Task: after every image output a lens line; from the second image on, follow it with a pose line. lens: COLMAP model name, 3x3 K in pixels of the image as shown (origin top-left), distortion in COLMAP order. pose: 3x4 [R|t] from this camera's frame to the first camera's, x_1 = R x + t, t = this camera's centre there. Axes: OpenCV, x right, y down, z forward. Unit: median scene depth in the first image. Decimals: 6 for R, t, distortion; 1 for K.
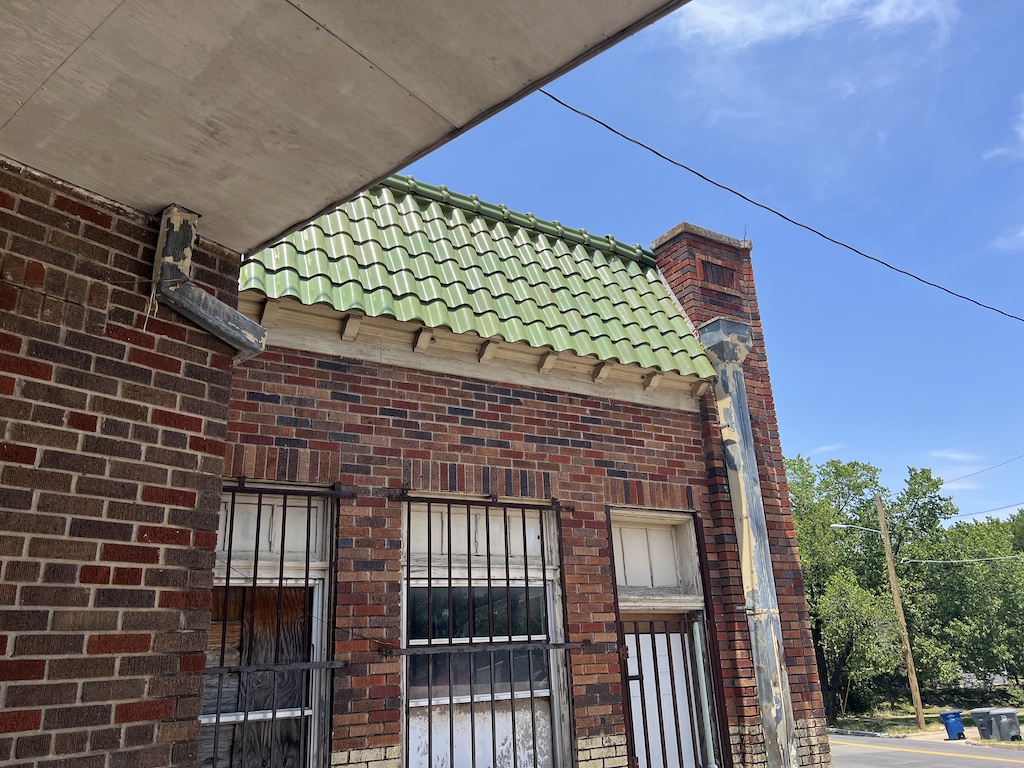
lens RADIAL K [[769.5, 0, 507.1], [0, 769.5, 386.7], [0, 0, 1]] dist [0.057806, -0.060140]
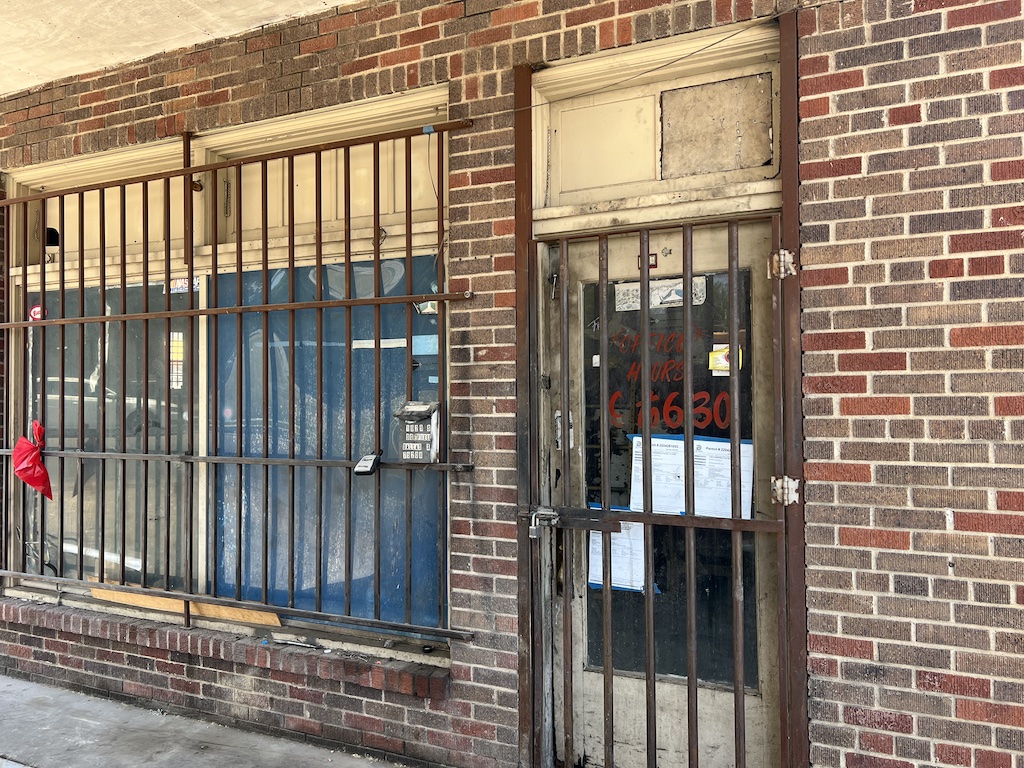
lens RADIAL K [[769.5, 0, 507.1], [0, 769.5, 386.7], [0, 0, 1]] dist [0.057806, -0.060140]
pose [[0.238215, 0.011052, -0.971150, 0.260654], [0.309114, 0.947074, 0.086601, 0.125051], [0.920707, -0.320825, 0.222191, 0.238750]]
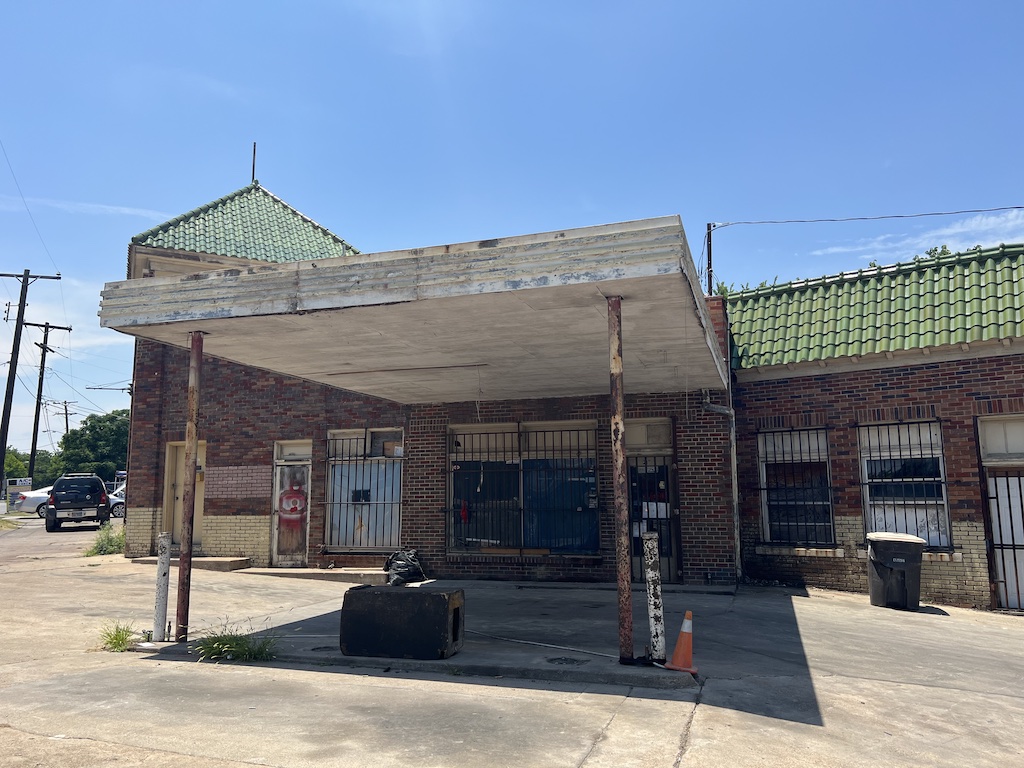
lens RADIAL K [[769.5, 0, 507.1], [0, 769.5, 386.7], [0, 0, 1]] dist [0.057806, -0.060140]
pose [[0.355349, -0.100804, -0.929282, 3.687545], [0.299674, 0.953977, 0.011110, -0.699967], [0.885394, -0.282430, 0.369203, -1.823434]]
